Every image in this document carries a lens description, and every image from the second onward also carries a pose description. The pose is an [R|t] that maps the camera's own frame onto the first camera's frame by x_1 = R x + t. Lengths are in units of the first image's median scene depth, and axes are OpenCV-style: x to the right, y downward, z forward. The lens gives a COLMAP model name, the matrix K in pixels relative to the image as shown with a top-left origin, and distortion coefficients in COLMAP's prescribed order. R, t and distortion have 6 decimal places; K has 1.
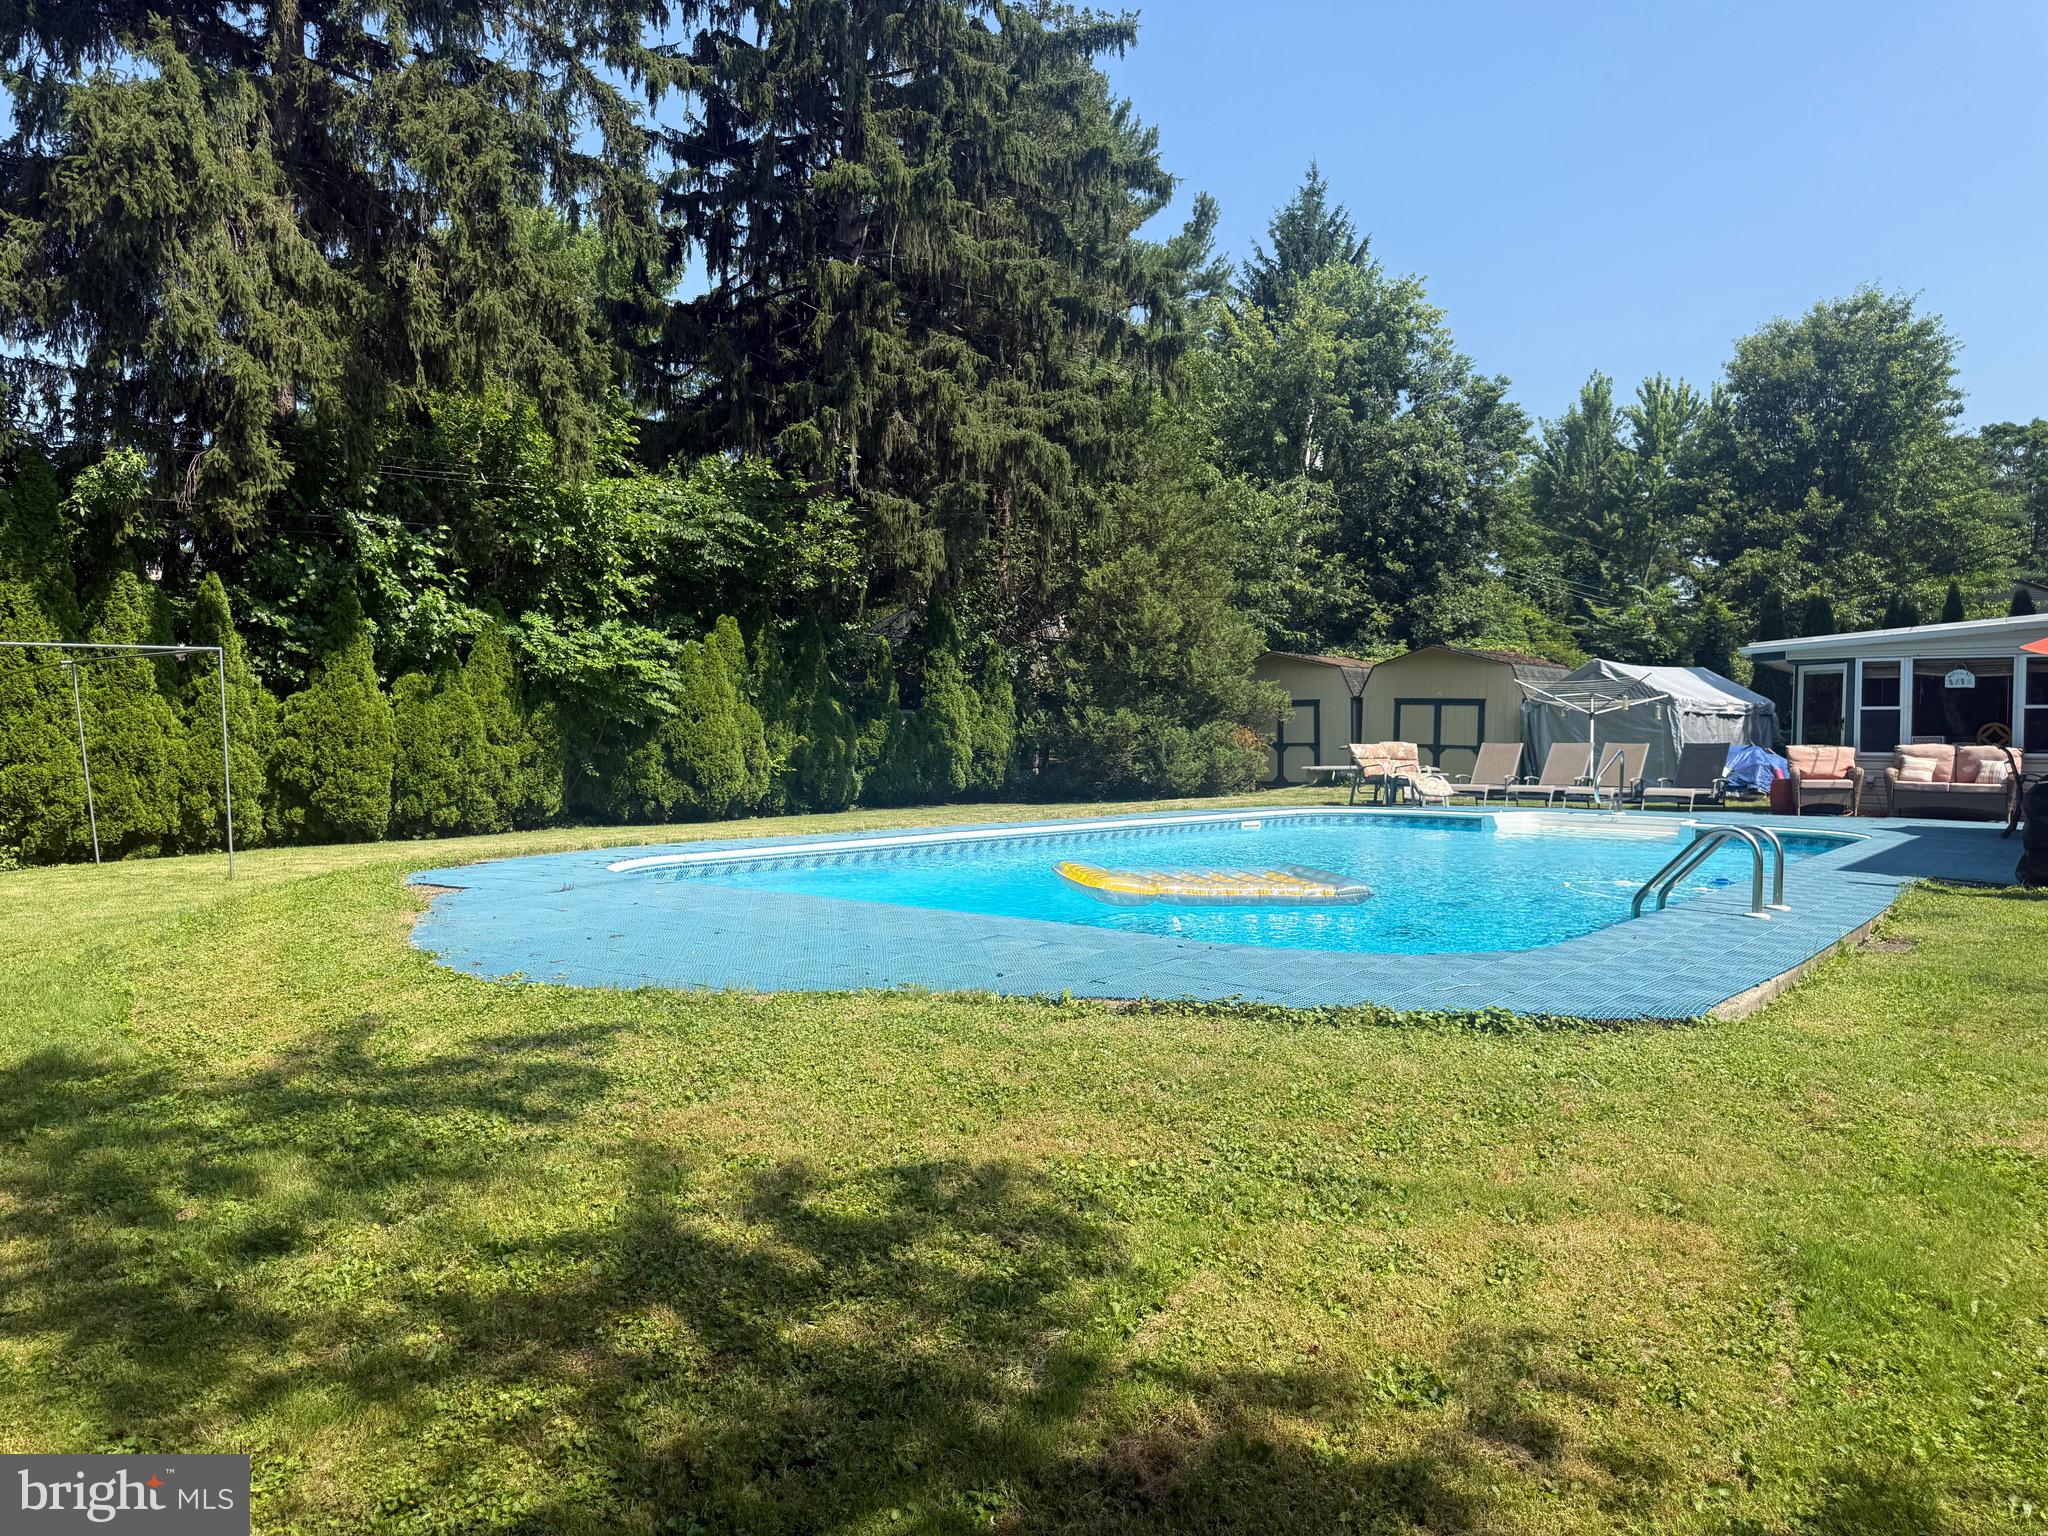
lens RADIAL K [[1446.8, 0, 1017.4], [0, 1446.8, 757.1], [0, 0, 1]] dist [0.080445, -0.100436]
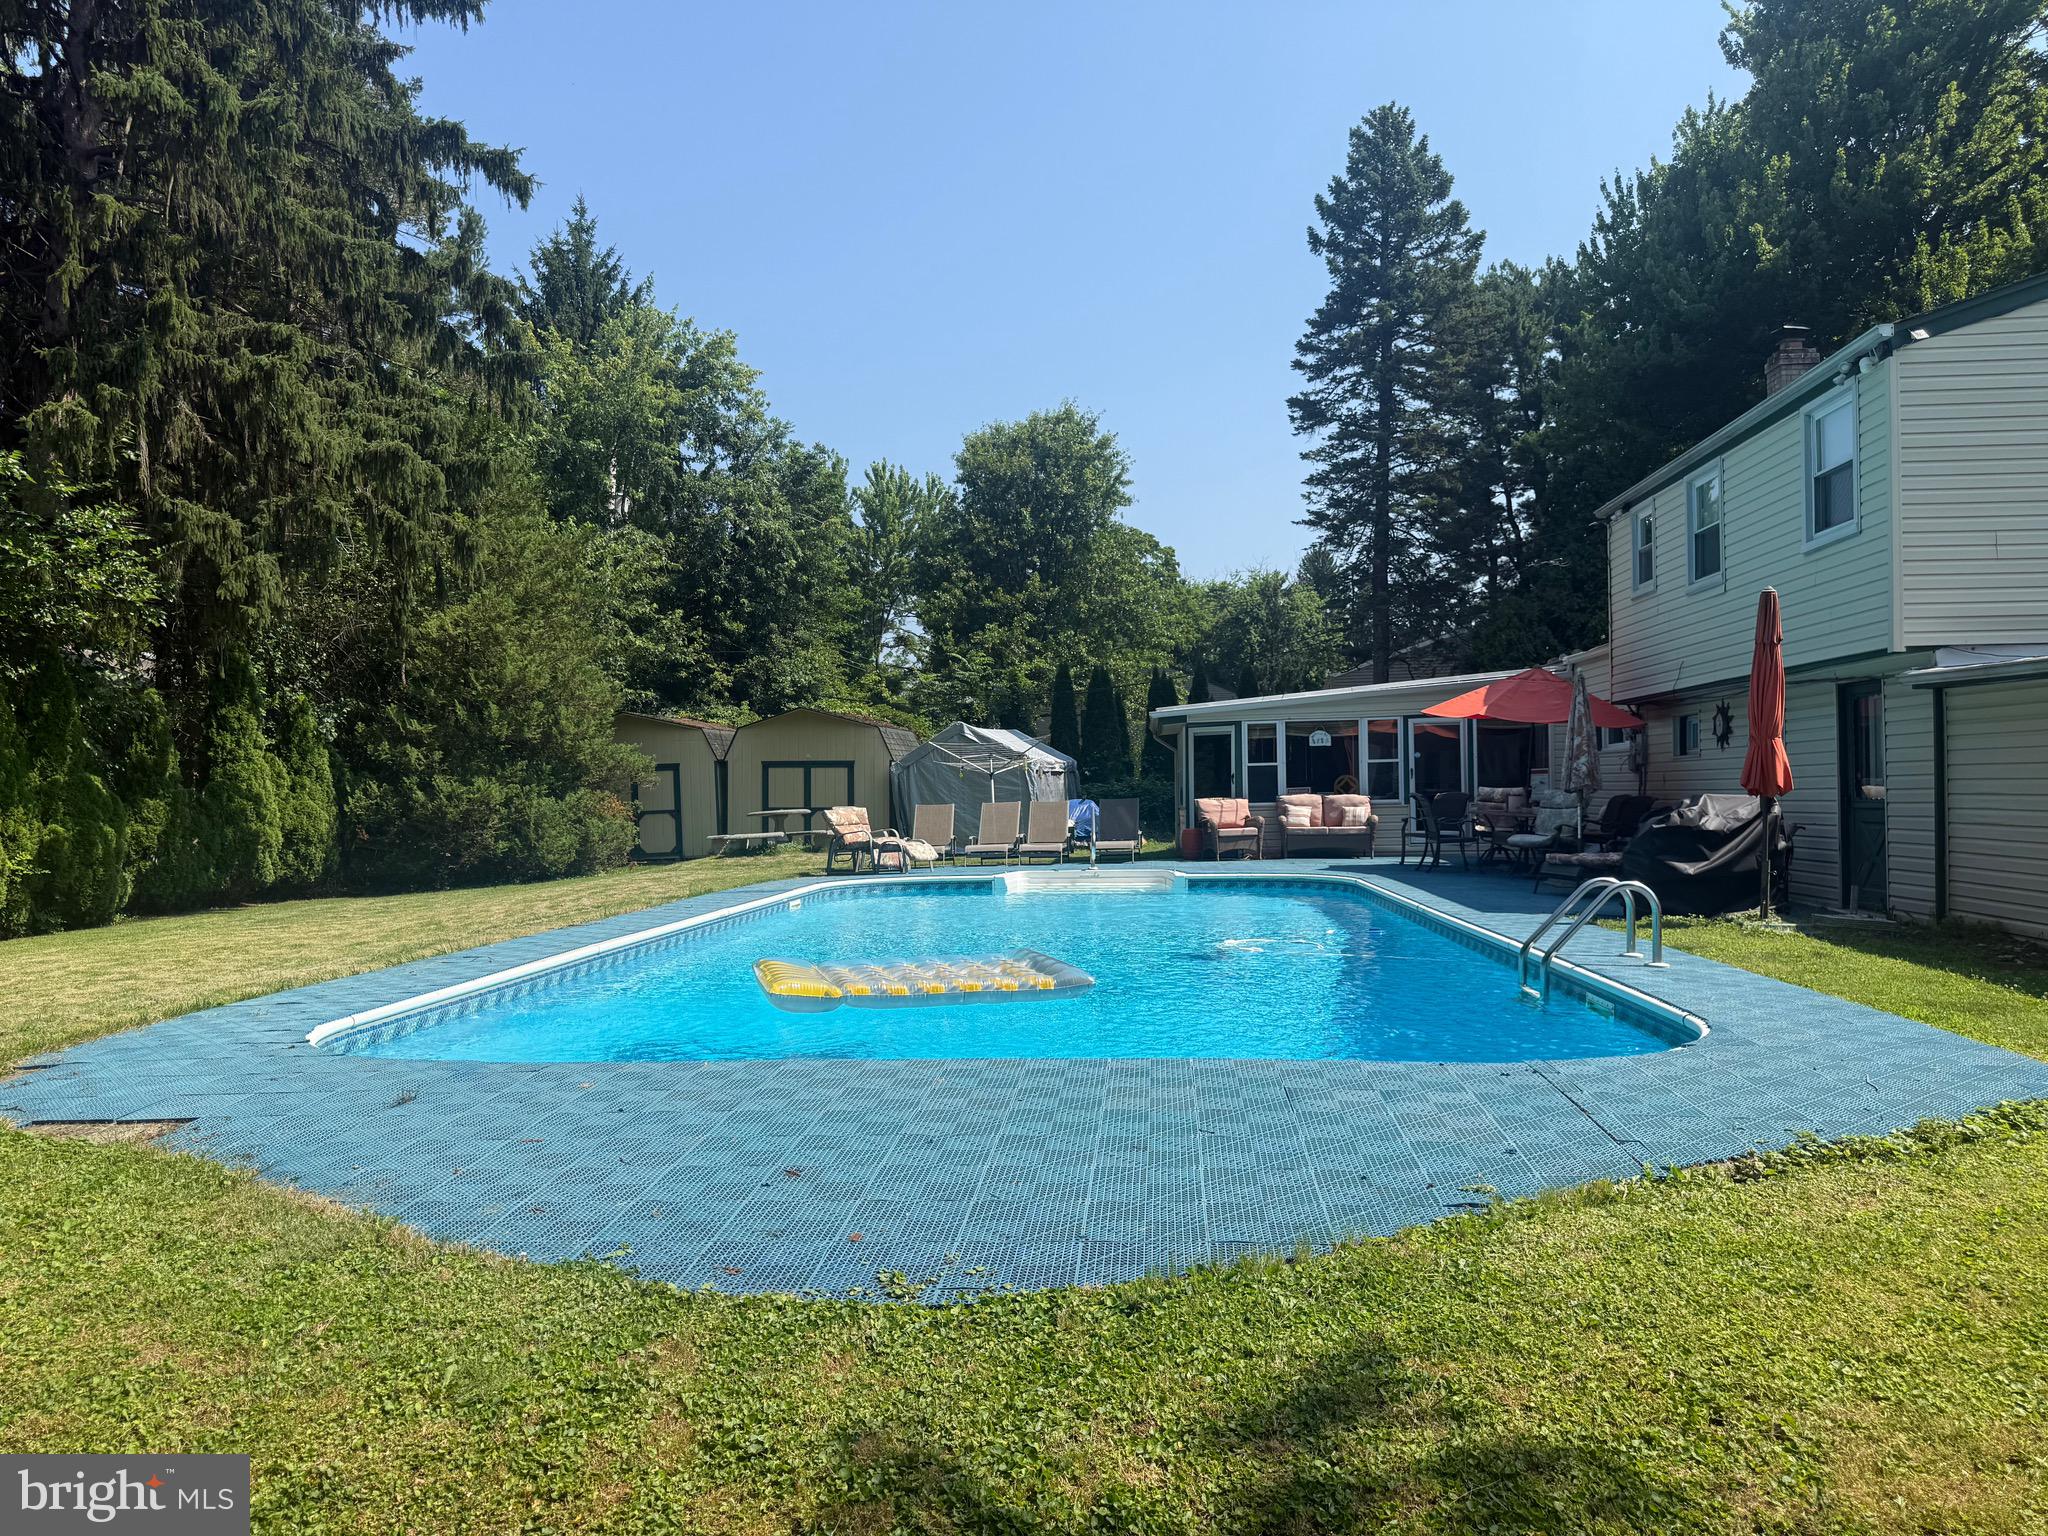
lens RADIAL K [[1446.8, 0, 1028.7], [0, 1446.8, 781.4], [0, 0, 1]] dist [0.080445, -0.100436]
pose [[0.844326, -0.022542, 0.535355, -0.117934], [0.036455, 0.999216, -0.015421, -0.006207], [-0.534588, 0.032536, 0.844486, 0.095308]]
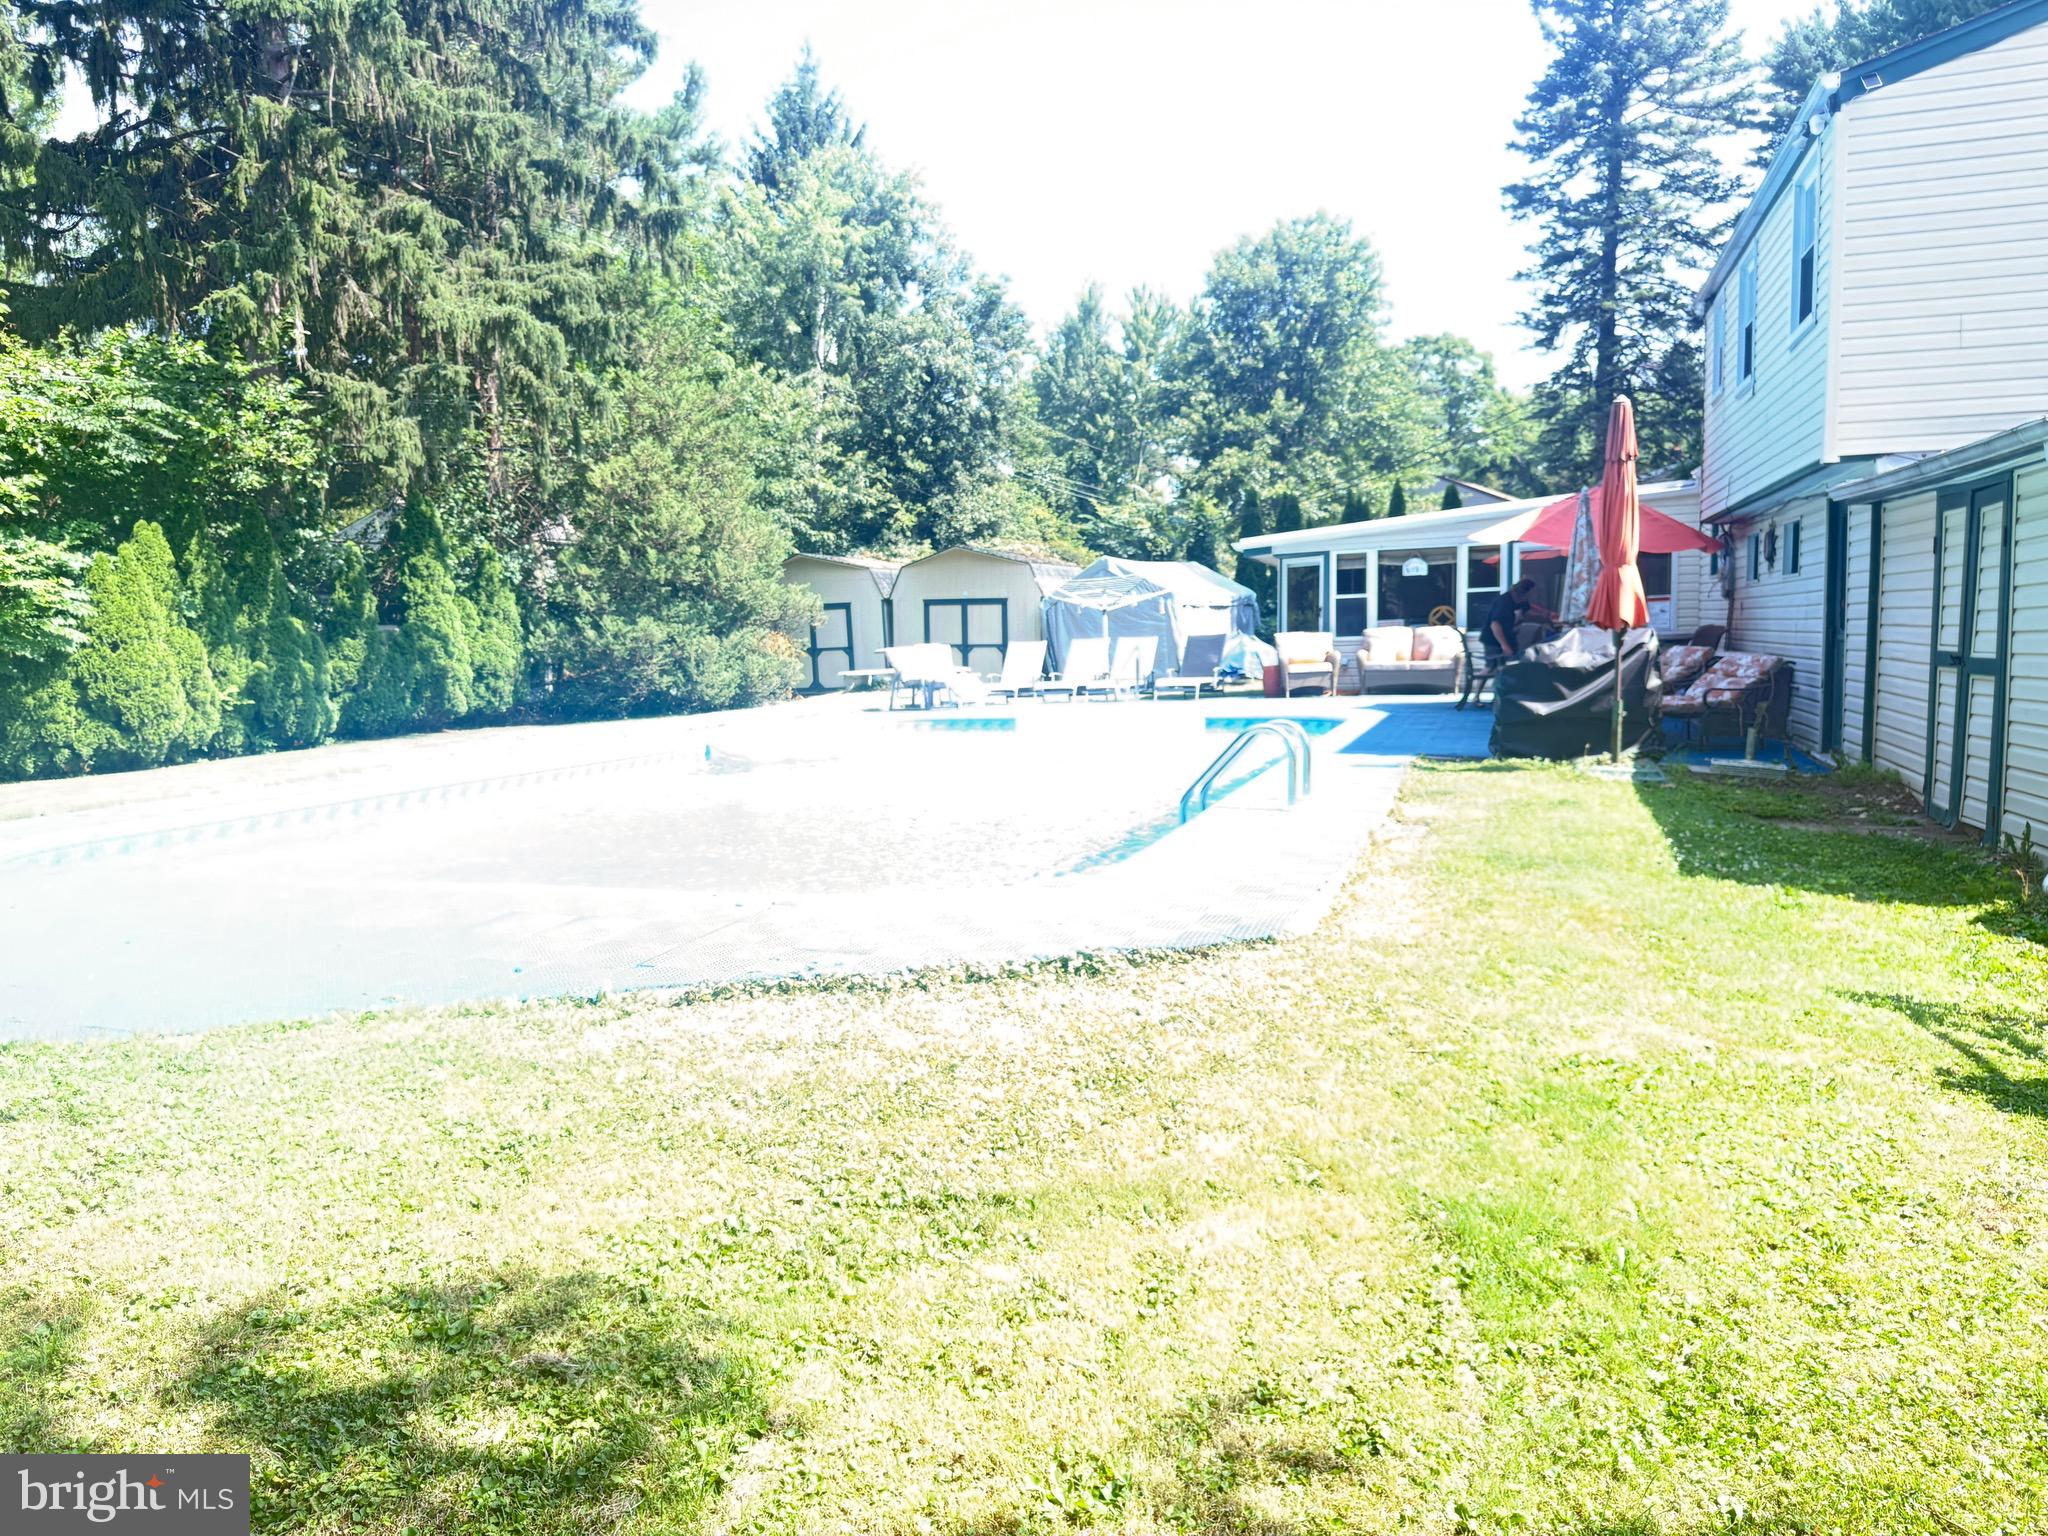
lens RADIAL K [[1446.8, 0, 1007.7], [0, 1446.8, 778.4], [0, 0, 1]] dist [0.080445, -0.100436]
pose [[0.949602, -0.067896, 0.306015, 0.000951], [0.042648, 0.995167, 0.088457, -0.003349], [-0.310542, -0.070948, 0.947908, 0.027010]]
